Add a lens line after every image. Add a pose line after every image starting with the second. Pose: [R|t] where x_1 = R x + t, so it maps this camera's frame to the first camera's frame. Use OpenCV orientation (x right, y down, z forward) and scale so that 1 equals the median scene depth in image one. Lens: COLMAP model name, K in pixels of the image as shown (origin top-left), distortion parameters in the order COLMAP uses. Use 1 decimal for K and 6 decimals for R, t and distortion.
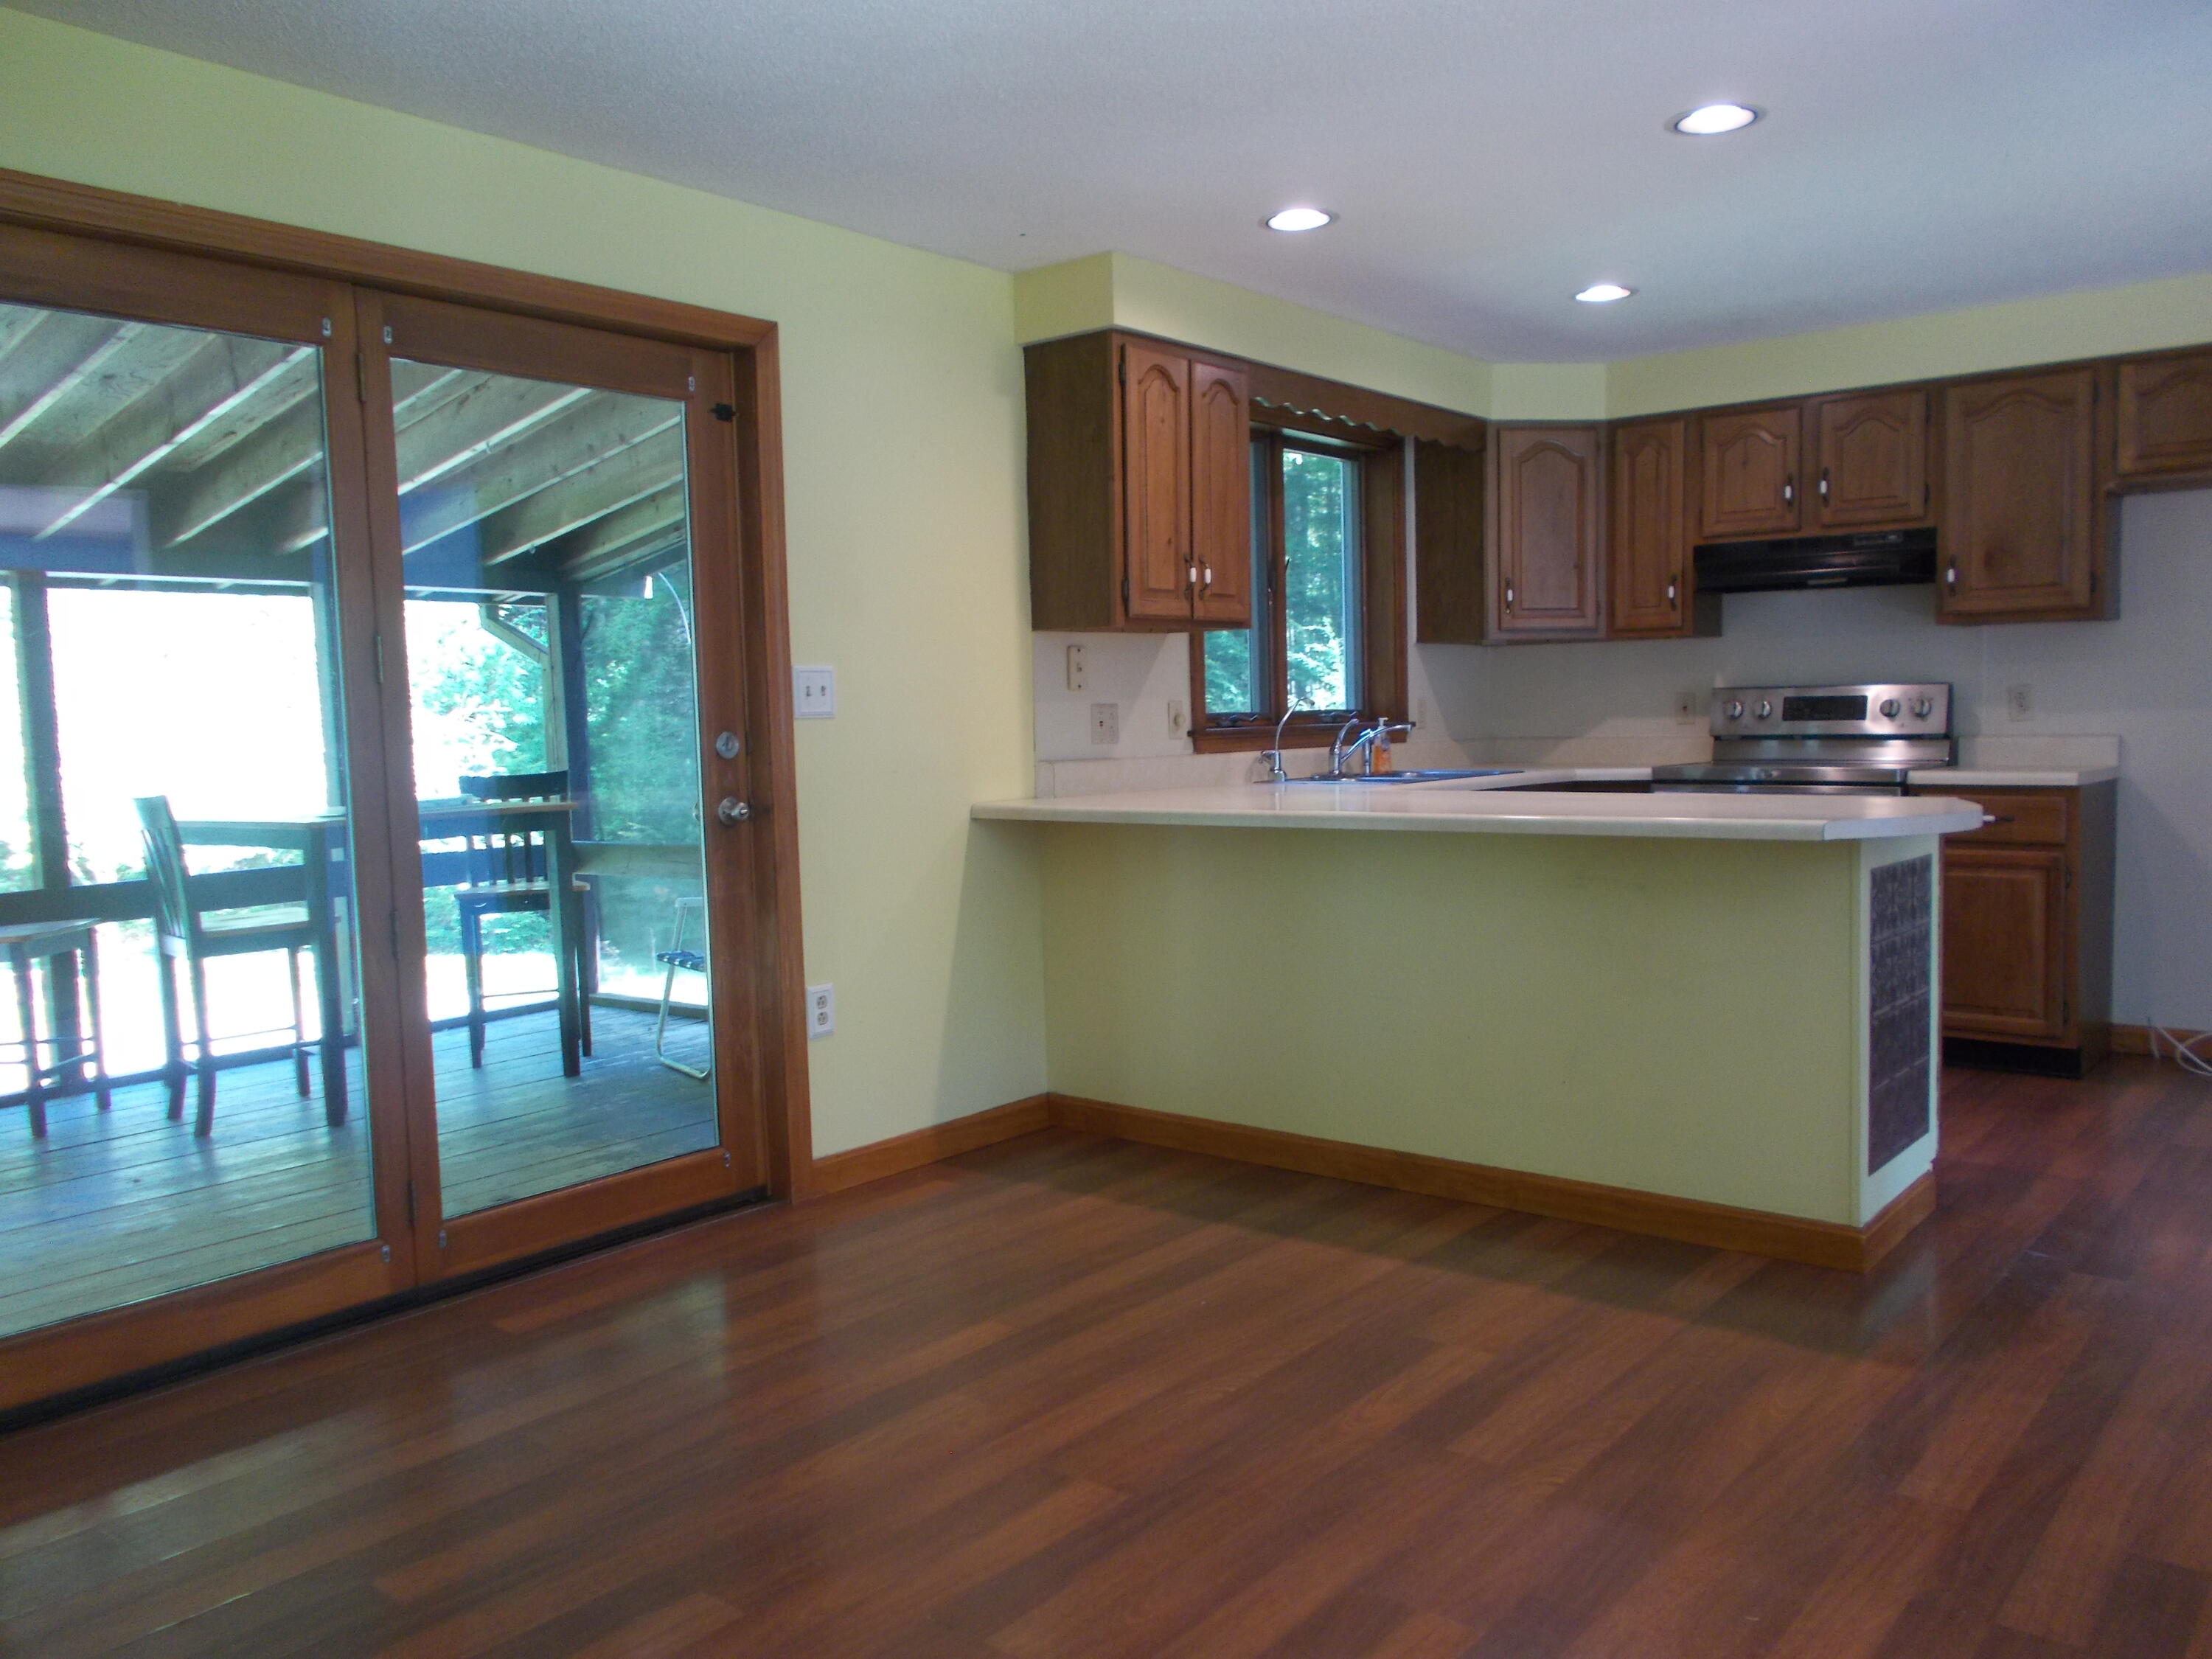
lens RADIAL K [[1723.3, 0, 1109.4], [0, 1723.3, 820.4], [0, 0, 1]] dist [0.023573, -0.009573]
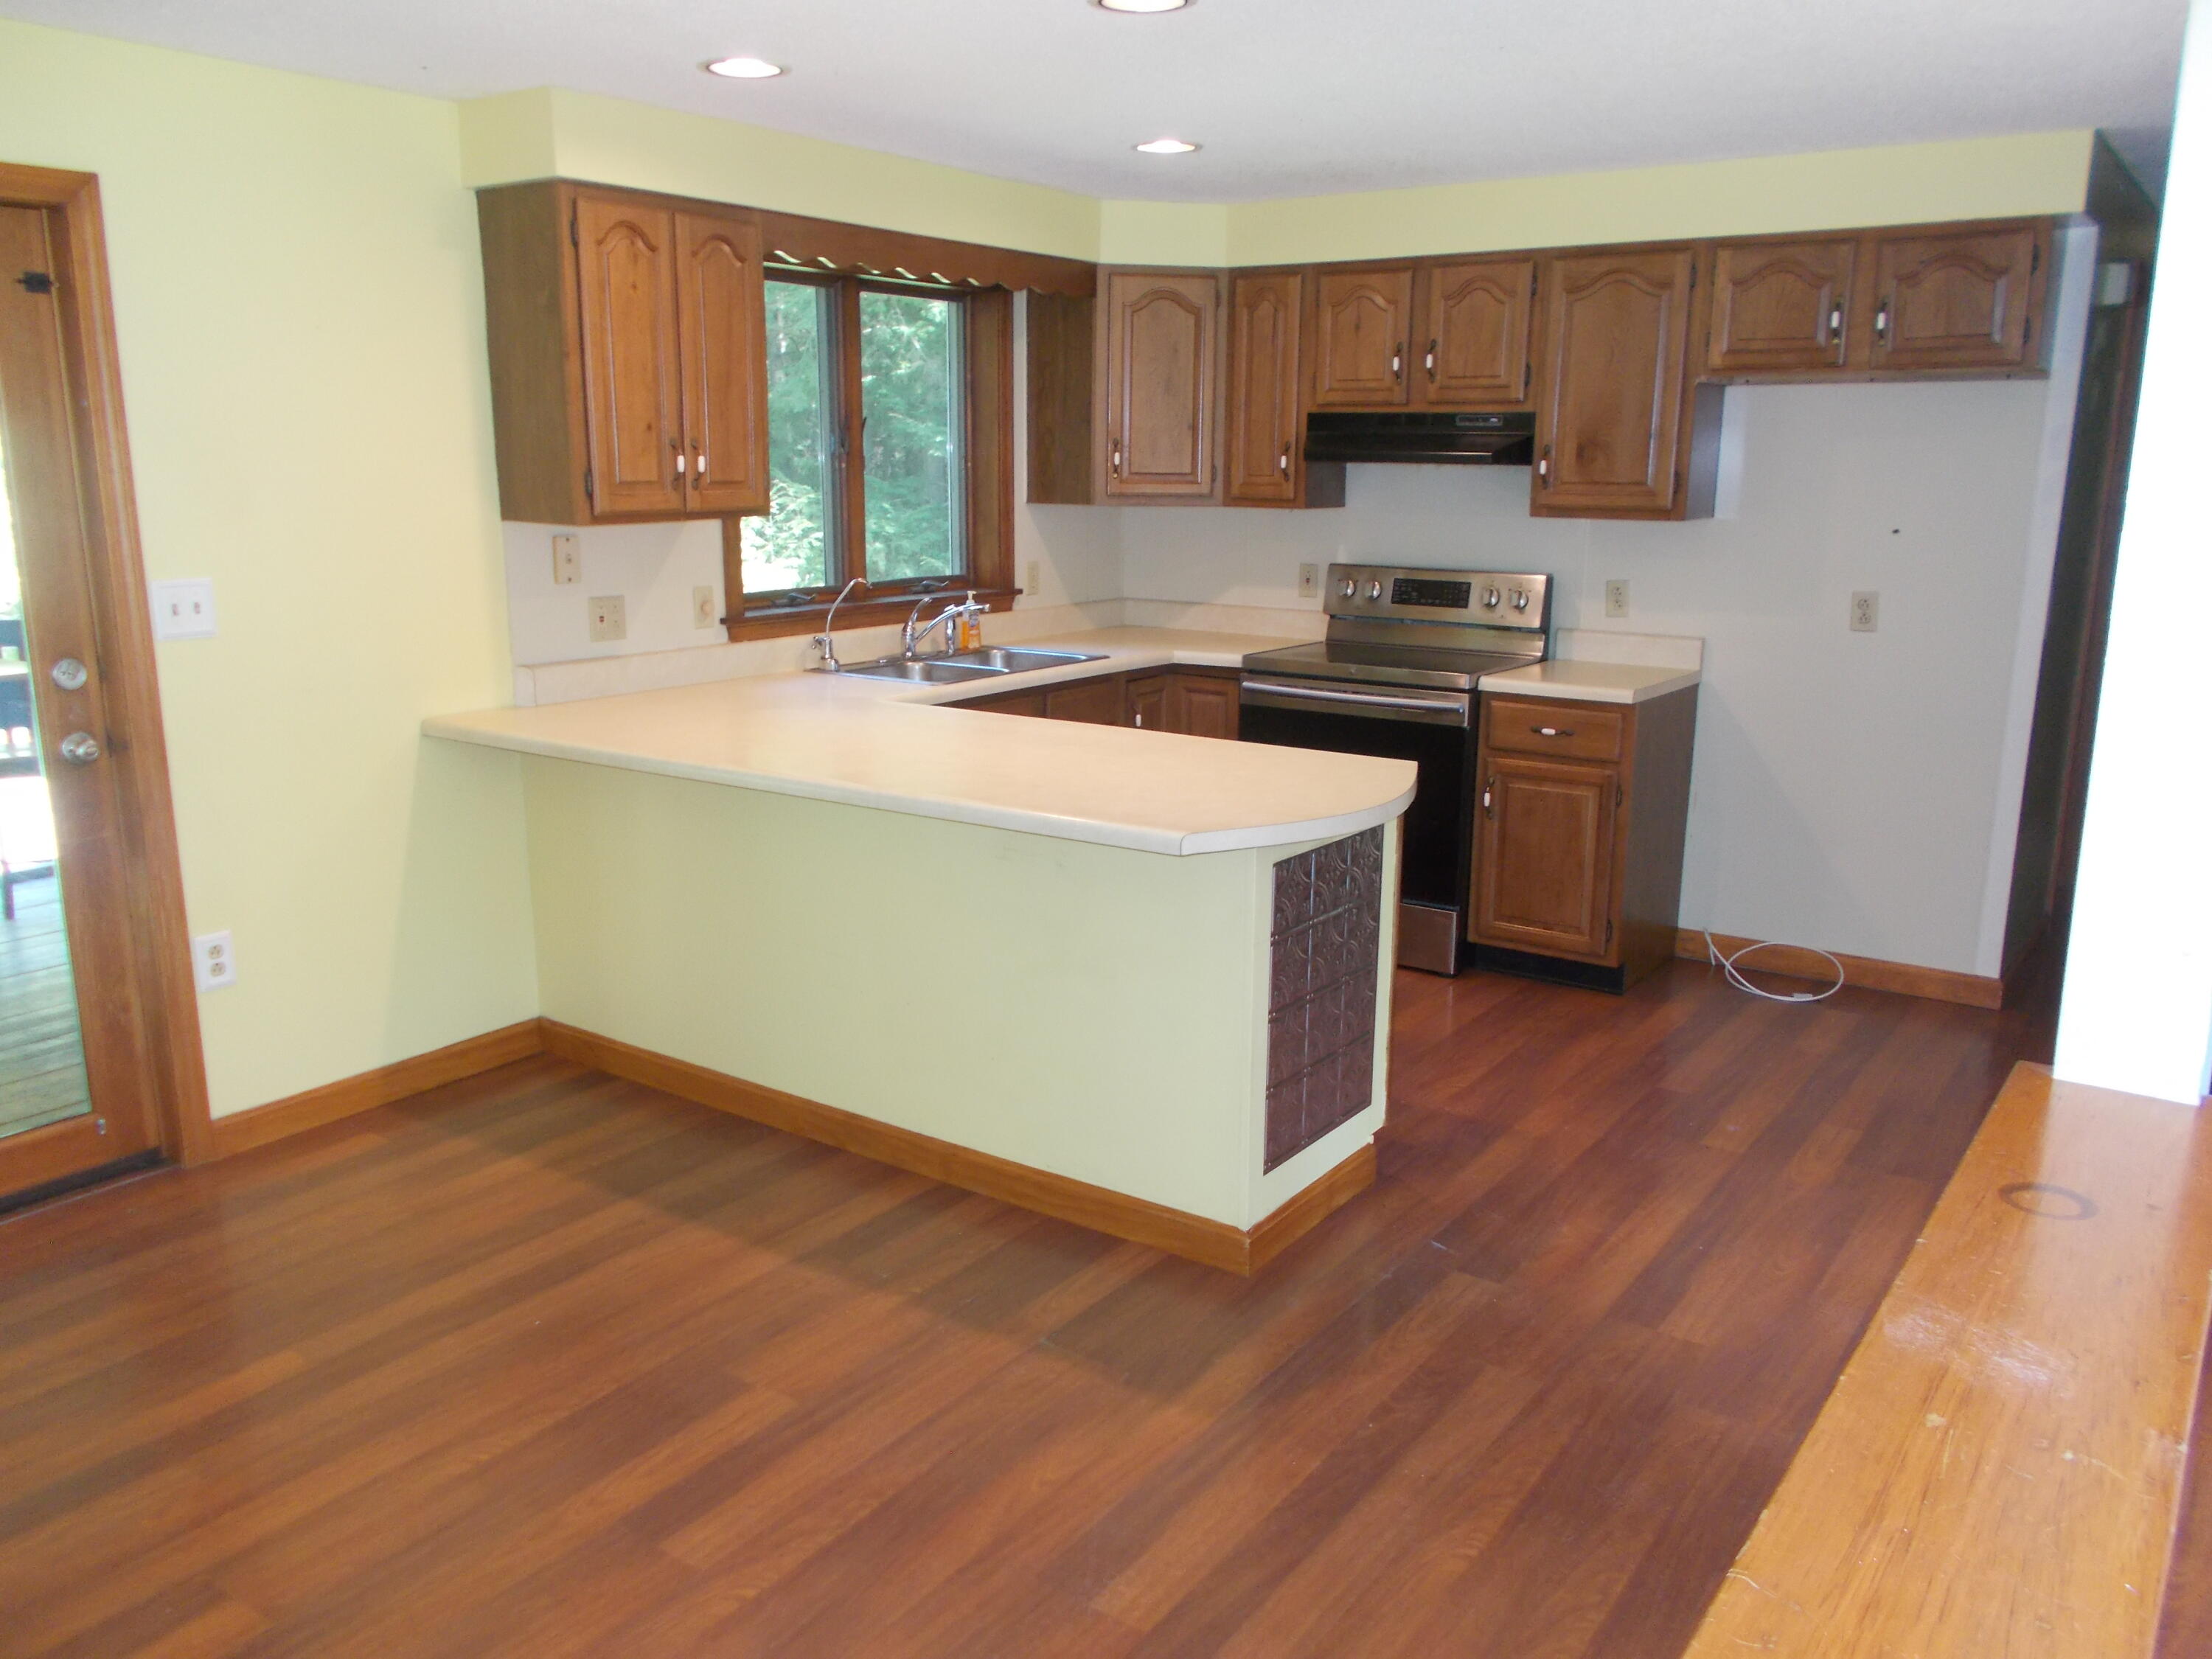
lens RADIAL K [[1723.3, 0, 1097.0], [0, 1723.3, 833.1], [0, 0, 1]] dist [0.023573, -0.009573]
pose [[0.996923, 0.011185, 0.077585, 0.196897], [-0.022788, 0.988374, 0.150328, -0.091701], [-0.075002, -0.151633, 0.985587, 0.065015]]
